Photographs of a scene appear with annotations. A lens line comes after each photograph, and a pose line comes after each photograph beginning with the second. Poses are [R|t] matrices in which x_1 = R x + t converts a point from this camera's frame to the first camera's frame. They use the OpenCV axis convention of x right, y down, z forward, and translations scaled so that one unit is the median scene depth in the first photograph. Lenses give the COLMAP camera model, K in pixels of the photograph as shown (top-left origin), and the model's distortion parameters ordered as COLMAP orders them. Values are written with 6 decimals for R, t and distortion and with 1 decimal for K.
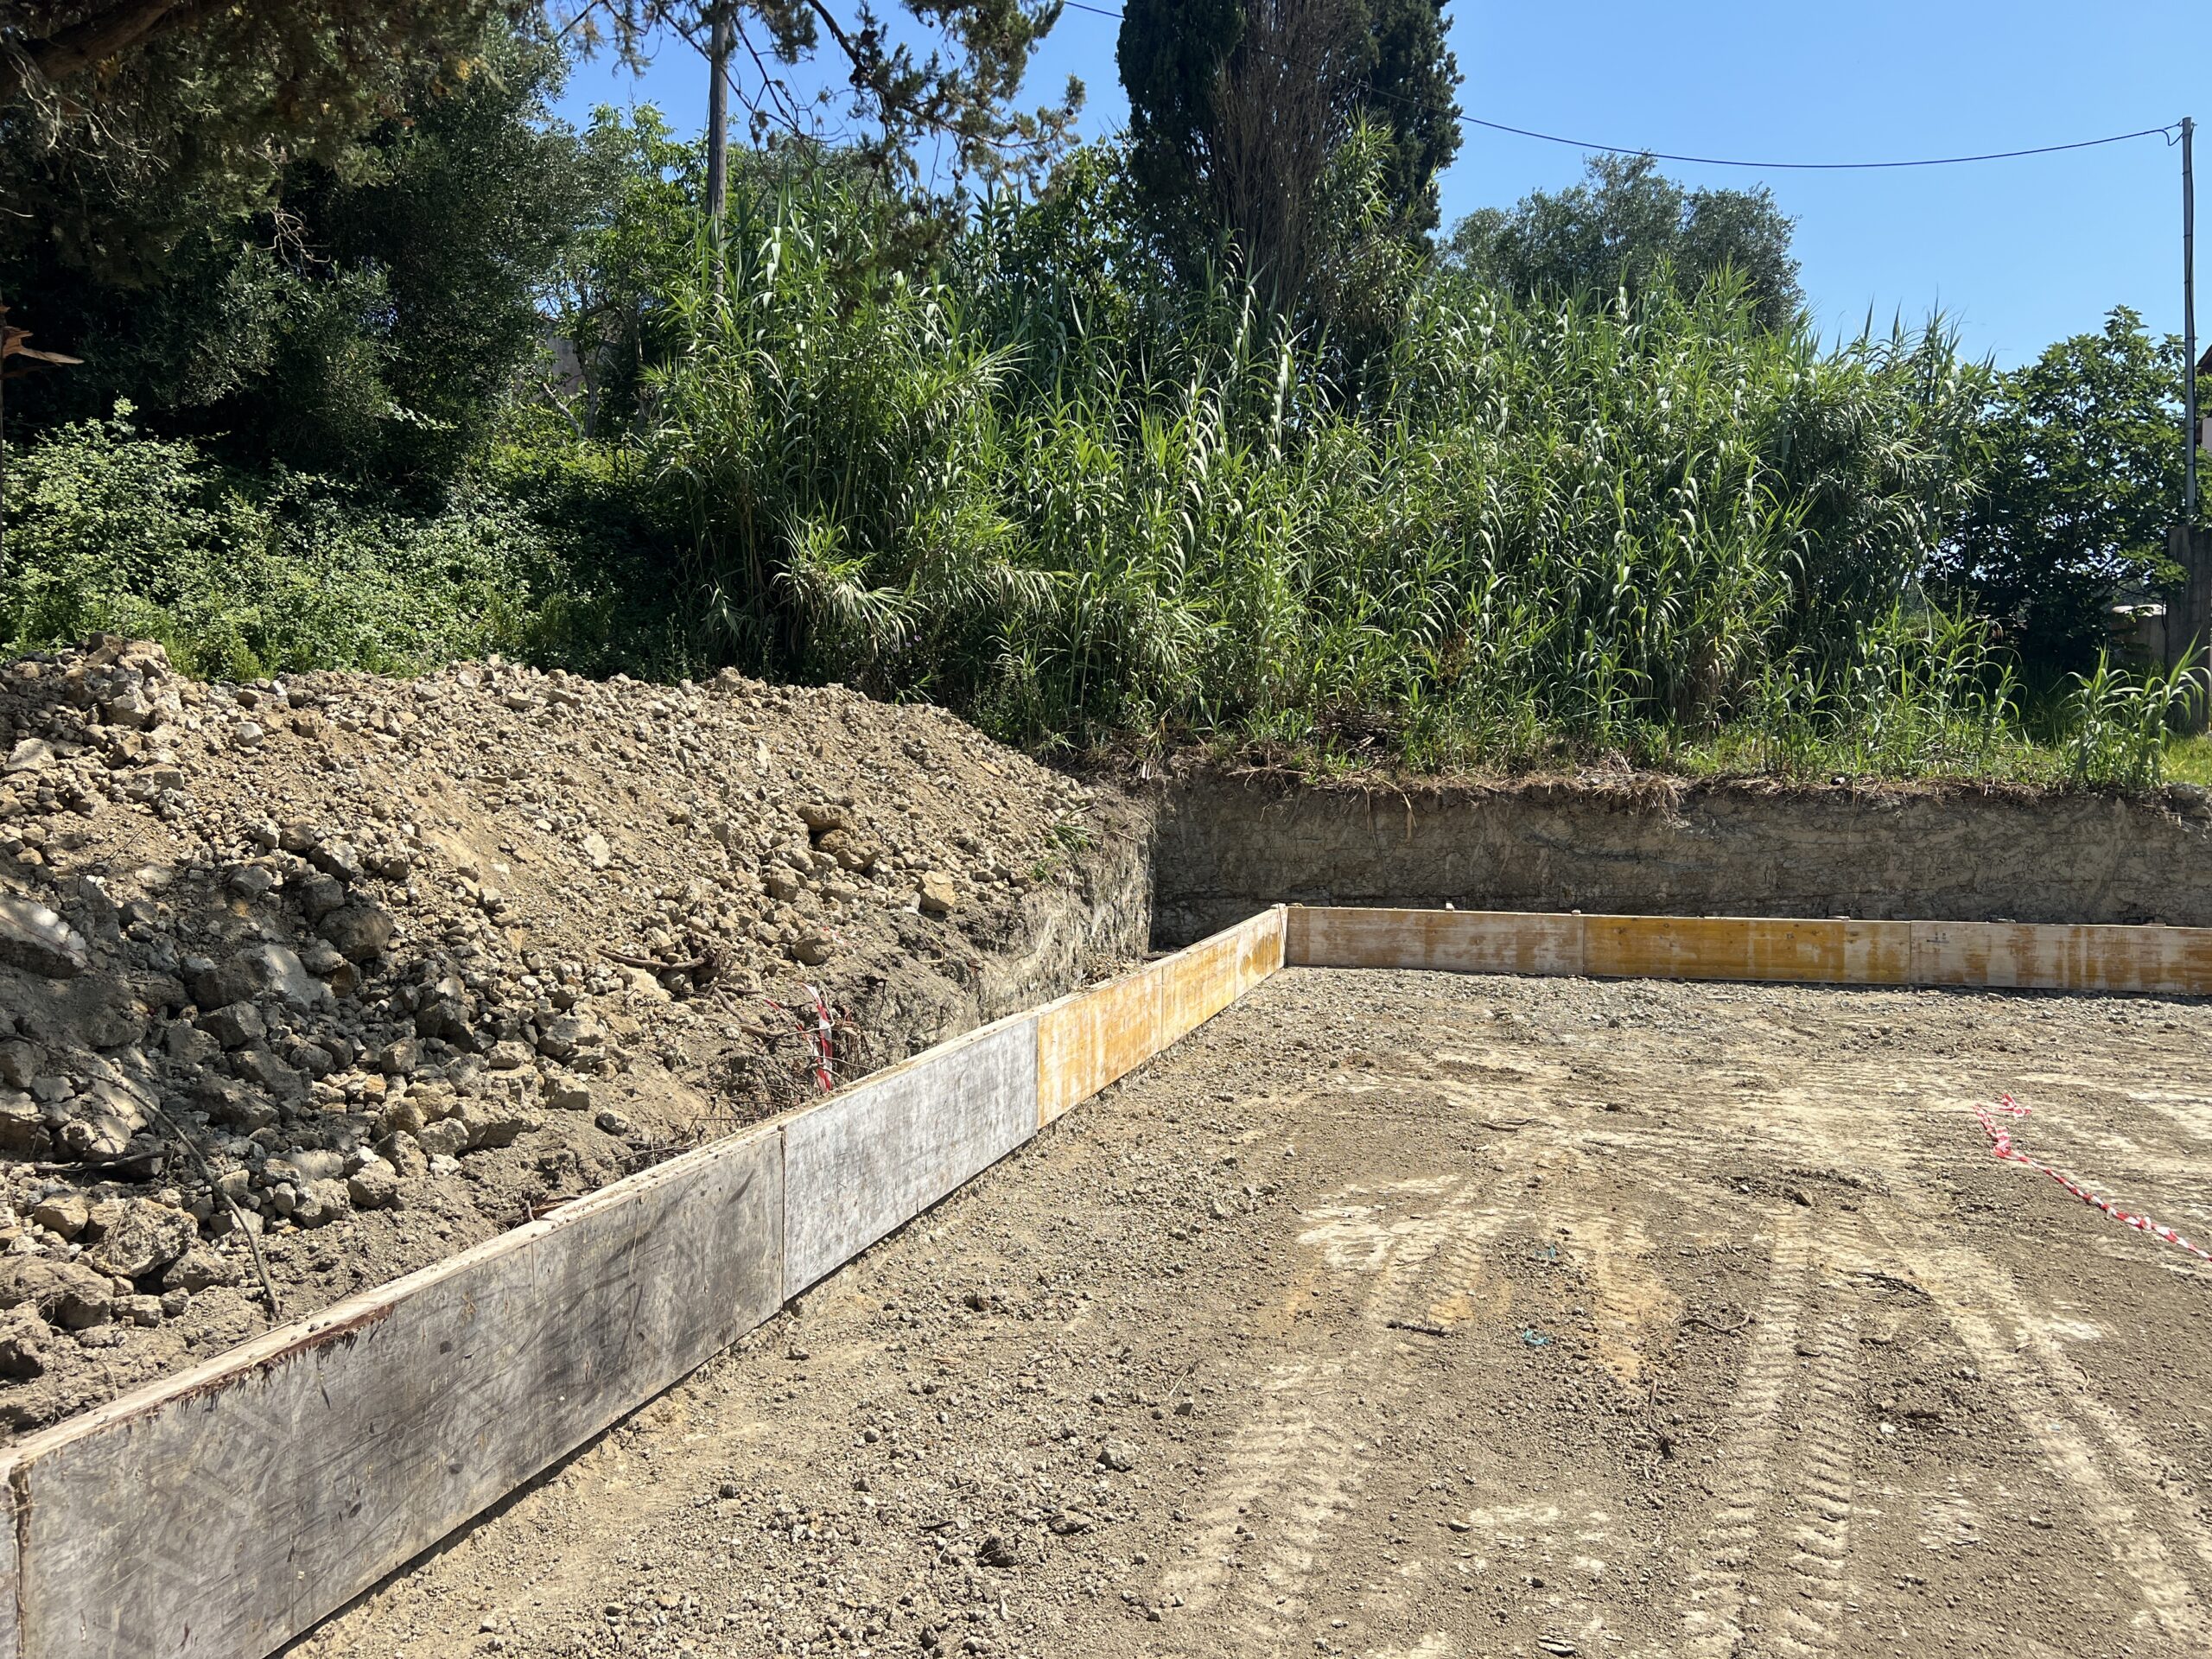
lens RADIAL K [[1654.5, 0, 1123.4], [0, 1654.5, 822.2], [0, 0, 1]] dist [0.053849, -0.063690]
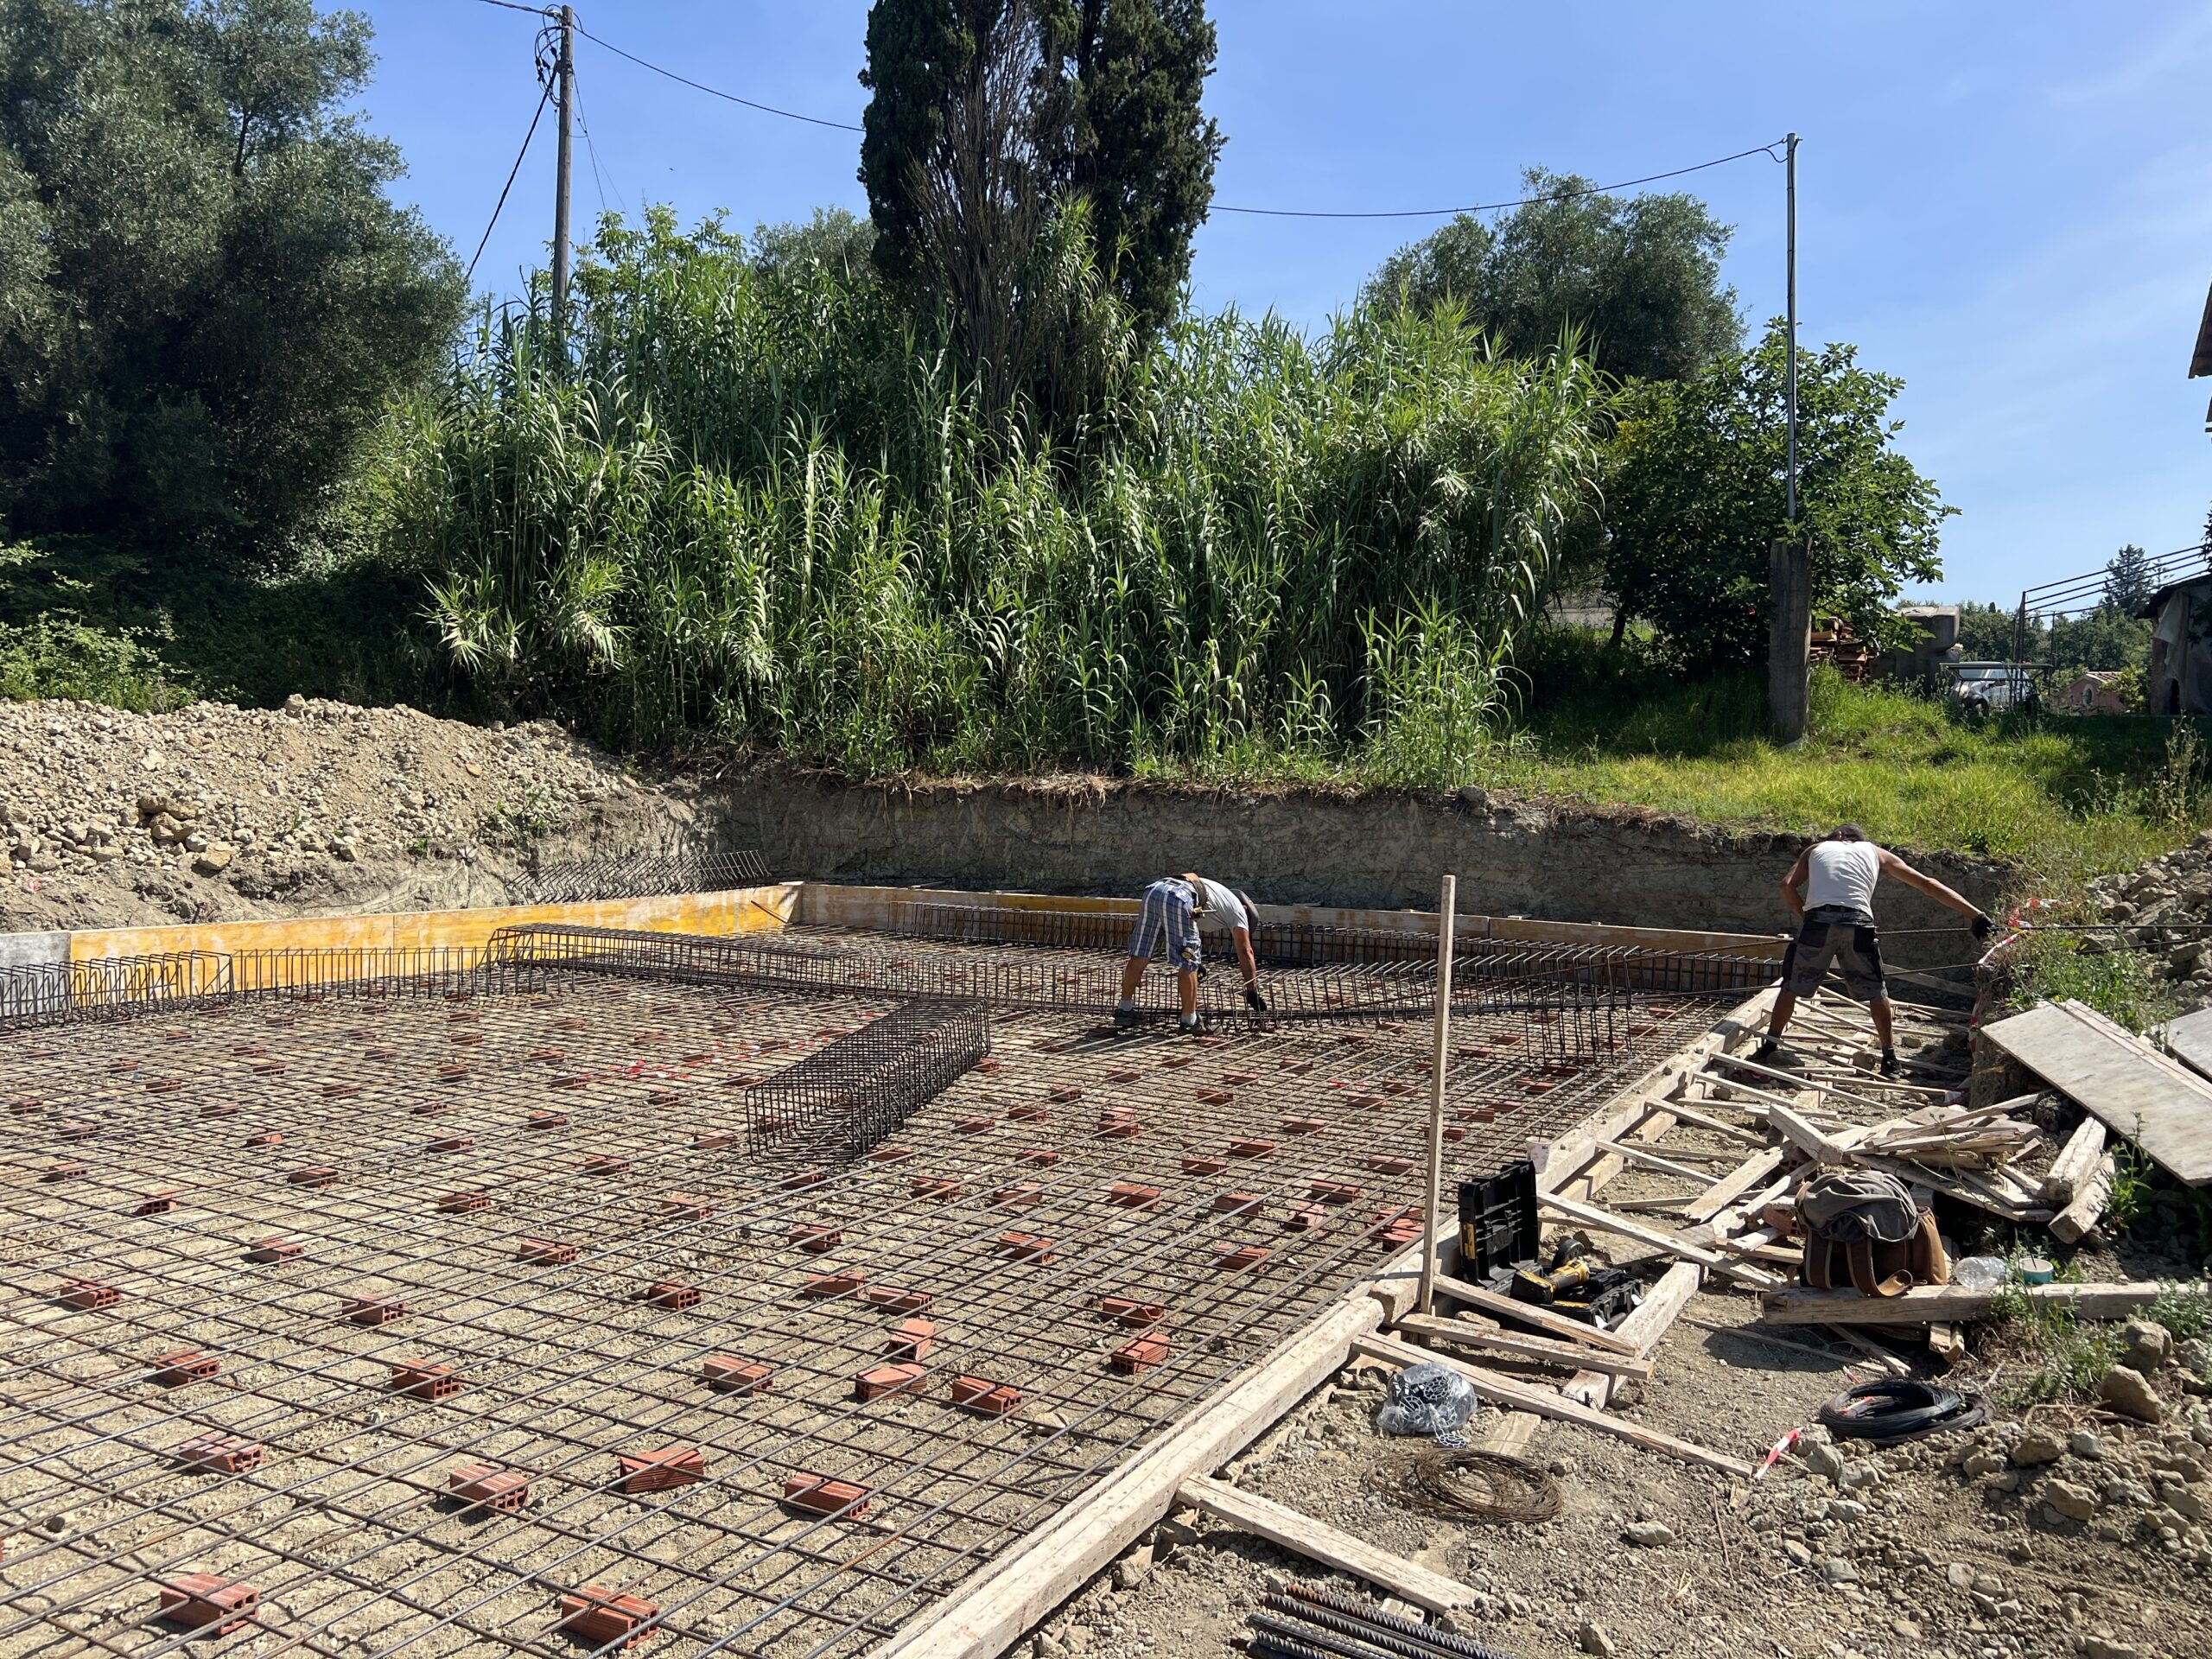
lens RADIAL K [[1654.5, 0, 1116.2], [0, 1654.5, 838.8], [0, 0, 1]] dist [0.053849, -0.063690]
pose [[0.968411, 0.013277, -0.249004, 0.627637], [-0.010055, 0.999848, 0.014209, -0.002005], [0.249155, -0.011257, 0.968398, -0.122693]]
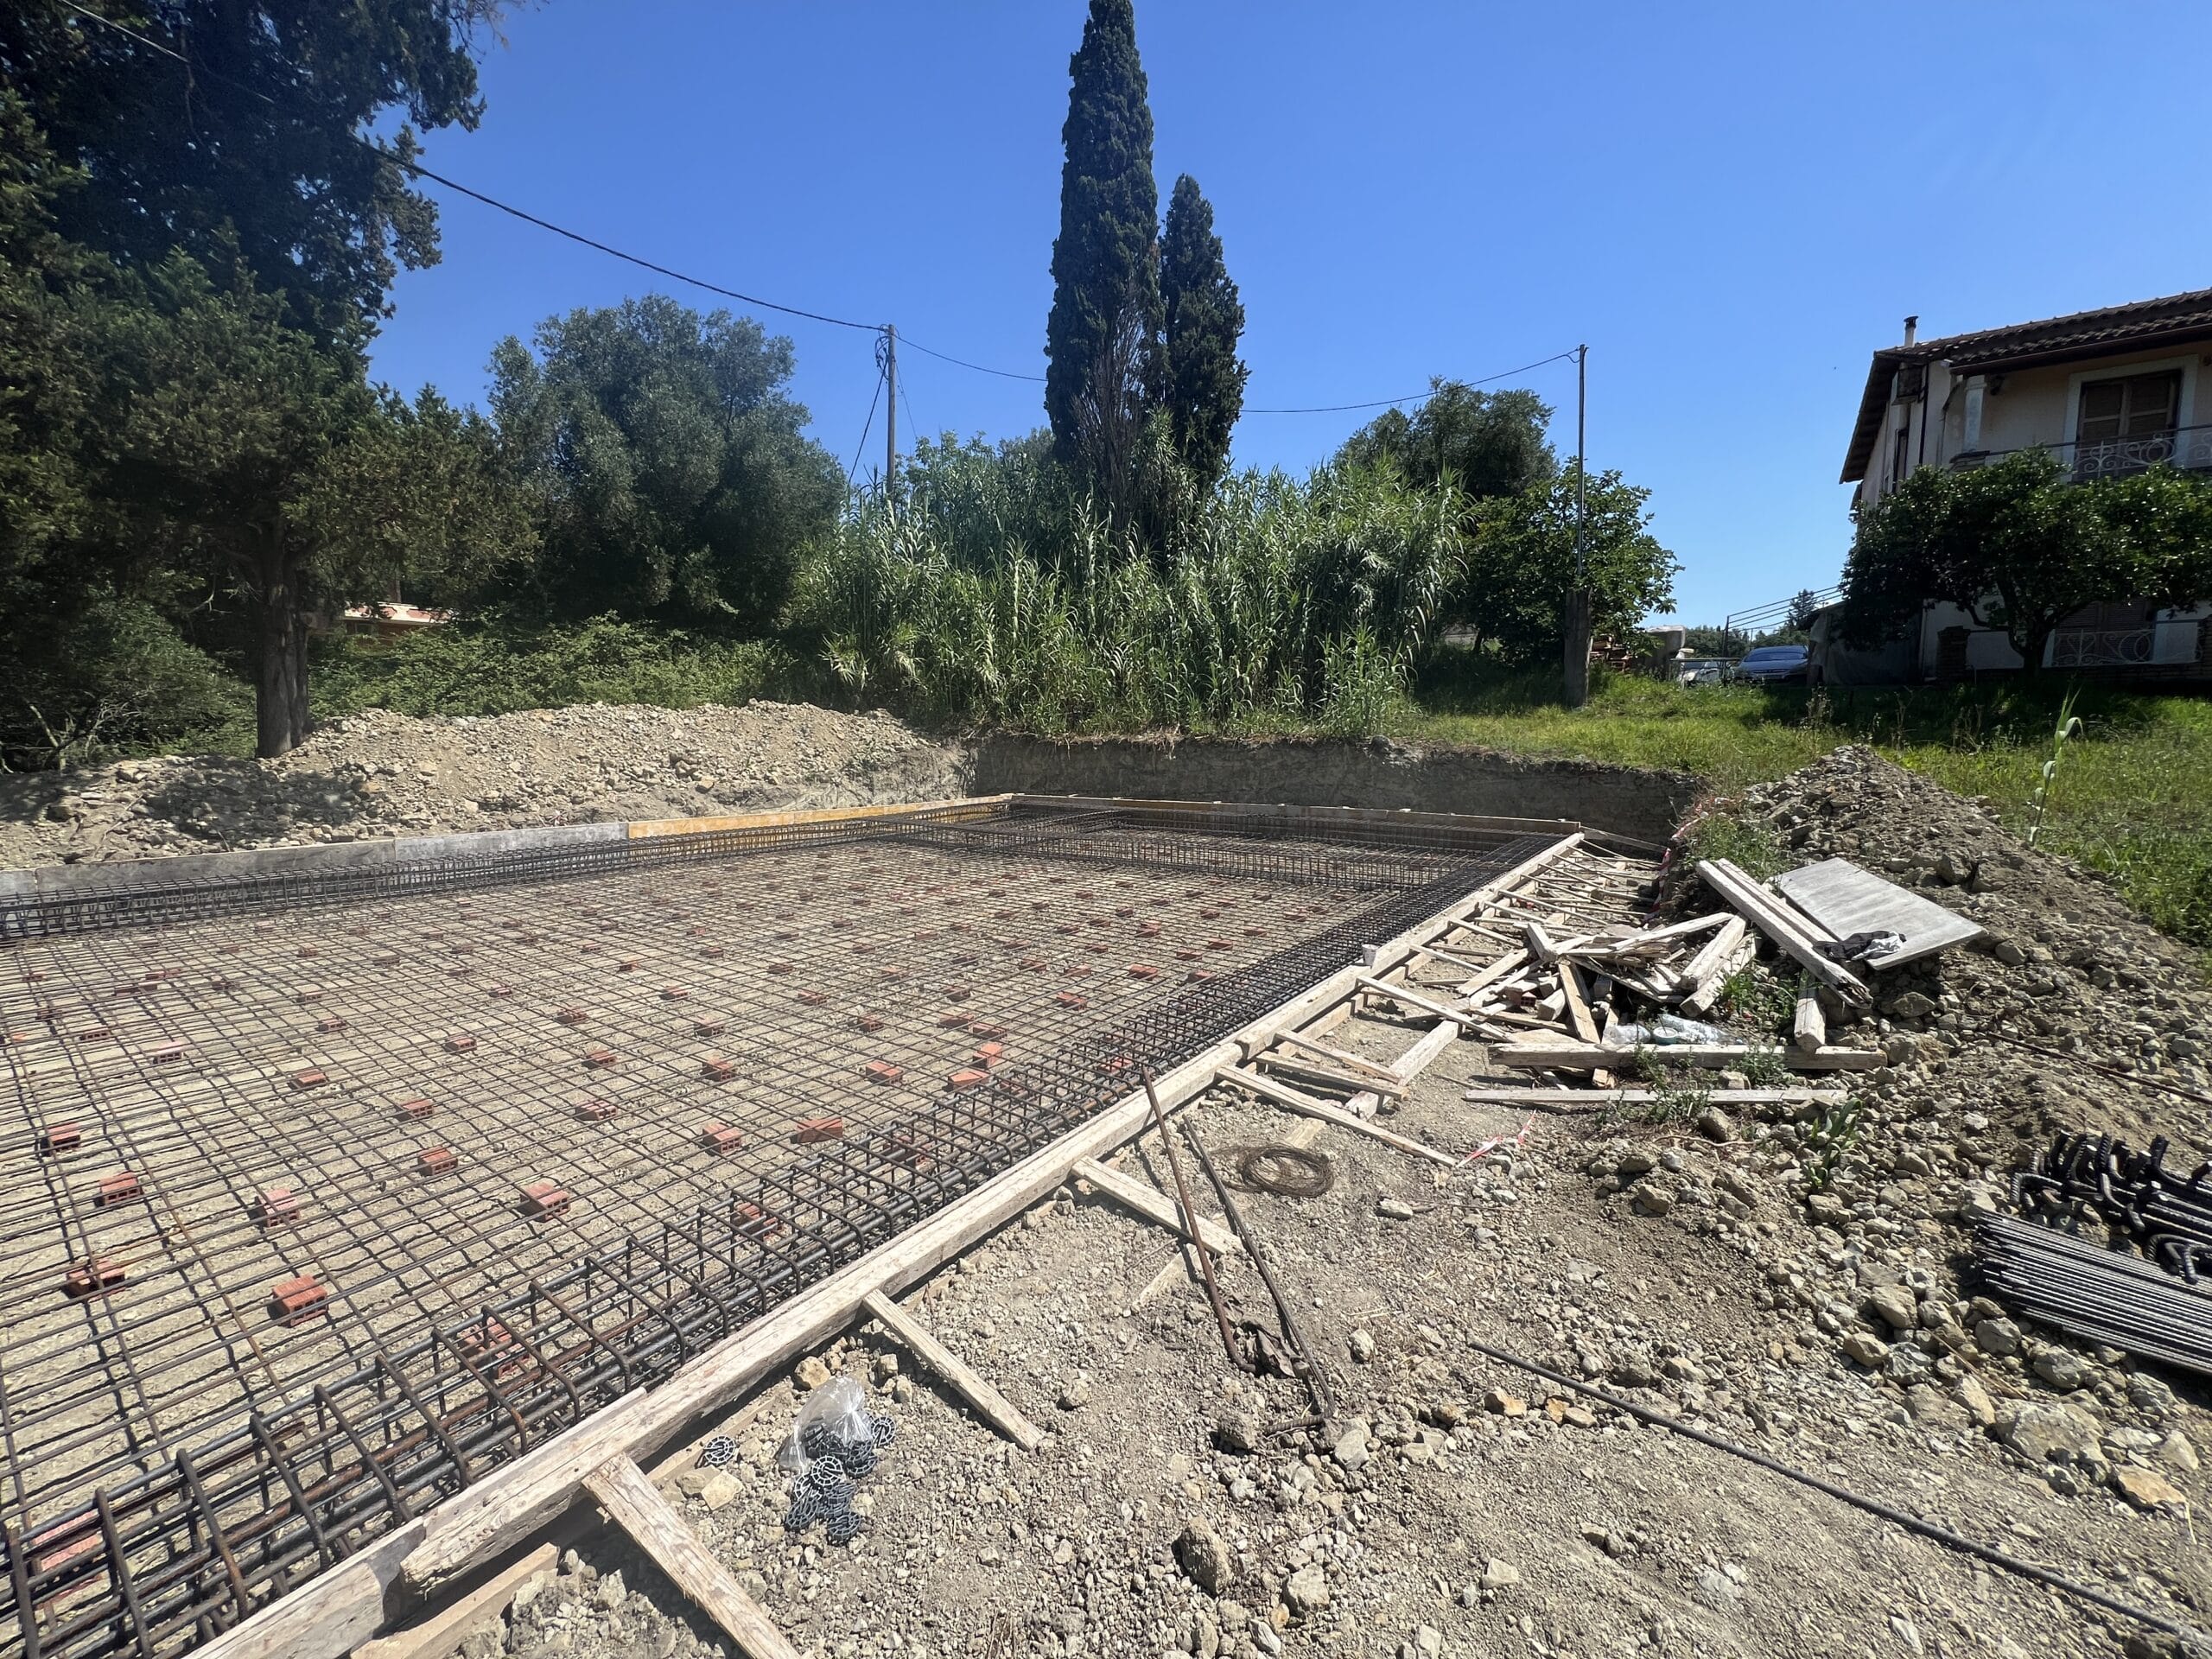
lens RADIAL K [[881.4, 0, 1099.1], [0, 881.4, 823.7], [0, 0, 1]] dist [-0.005128, 0.000715]
pose [[0.928944, 0.024459, -0.369411, 0.656701], [0.004139, 0.997067, 0.076424, -0.001293], [0.370197, -0.072522, 0.926118, -0.074696]]
